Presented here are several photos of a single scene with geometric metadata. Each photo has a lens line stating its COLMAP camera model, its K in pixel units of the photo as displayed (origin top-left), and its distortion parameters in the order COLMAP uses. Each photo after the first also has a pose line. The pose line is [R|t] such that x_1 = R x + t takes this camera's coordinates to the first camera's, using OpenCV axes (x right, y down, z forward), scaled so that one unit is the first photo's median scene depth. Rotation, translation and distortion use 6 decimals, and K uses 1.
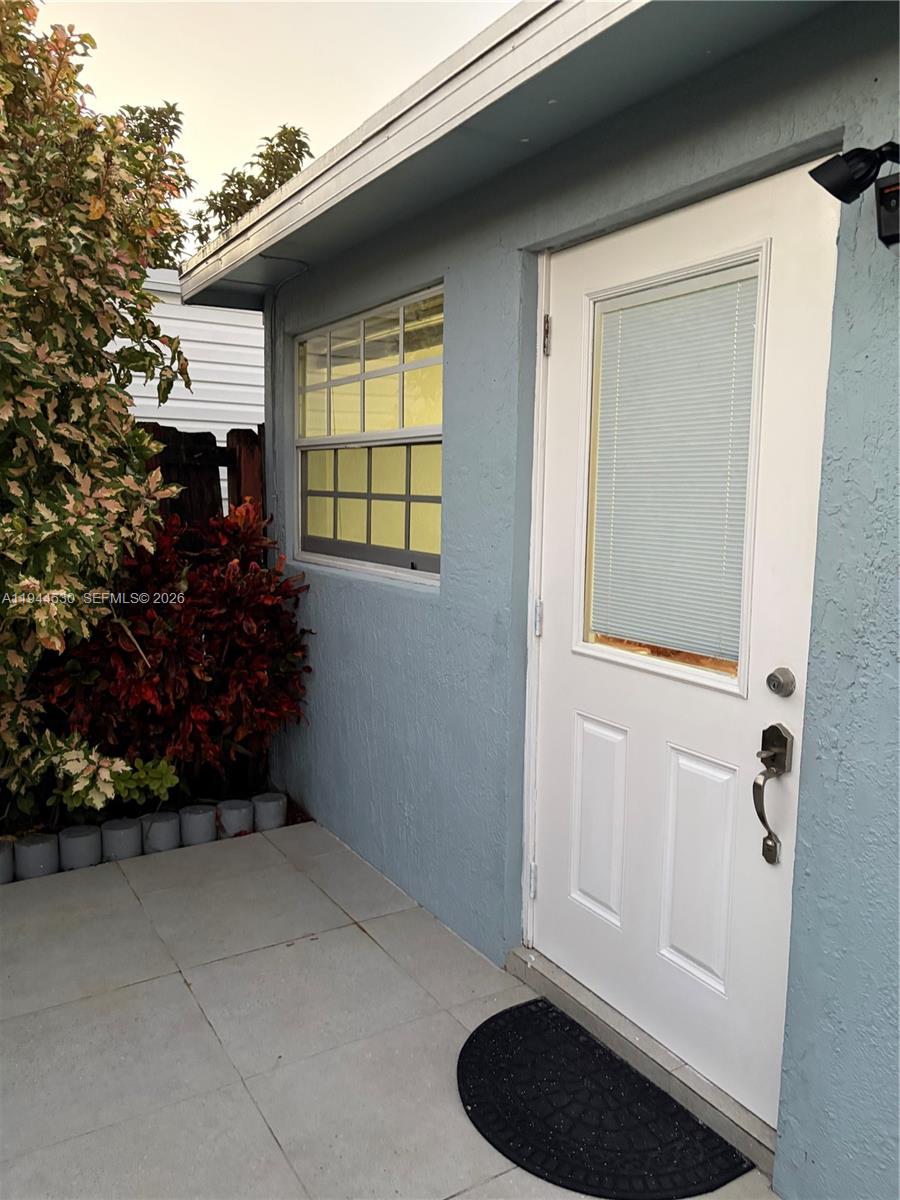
lens RADIAL K [[912.4, 0, 453.7], [0, 912.4, 600.1], [0, 0, 1]] dist [0.051889, -0.073776]
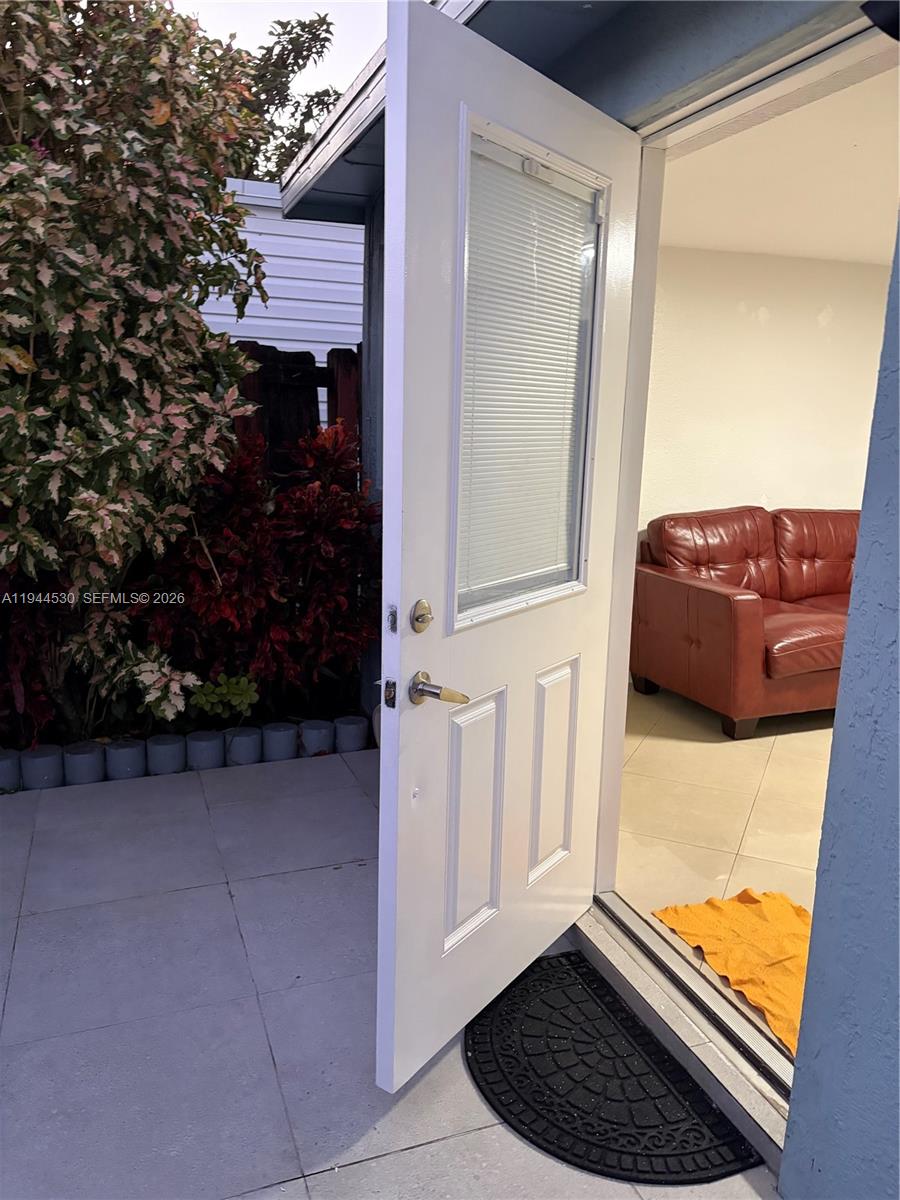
lens RADIAL K [[912.4, 0, 453.7], [0, 912.4, 600.1], [0, 0, 1]] dist [0.051889, -0.073776]
pose [[0.981683, 0.051121, -0.183535, 0.109944], [-0.037460, 0.996316, 0.077142, 0.001921], [0.186802, -0.068853, 0.979982, 0.059587]]
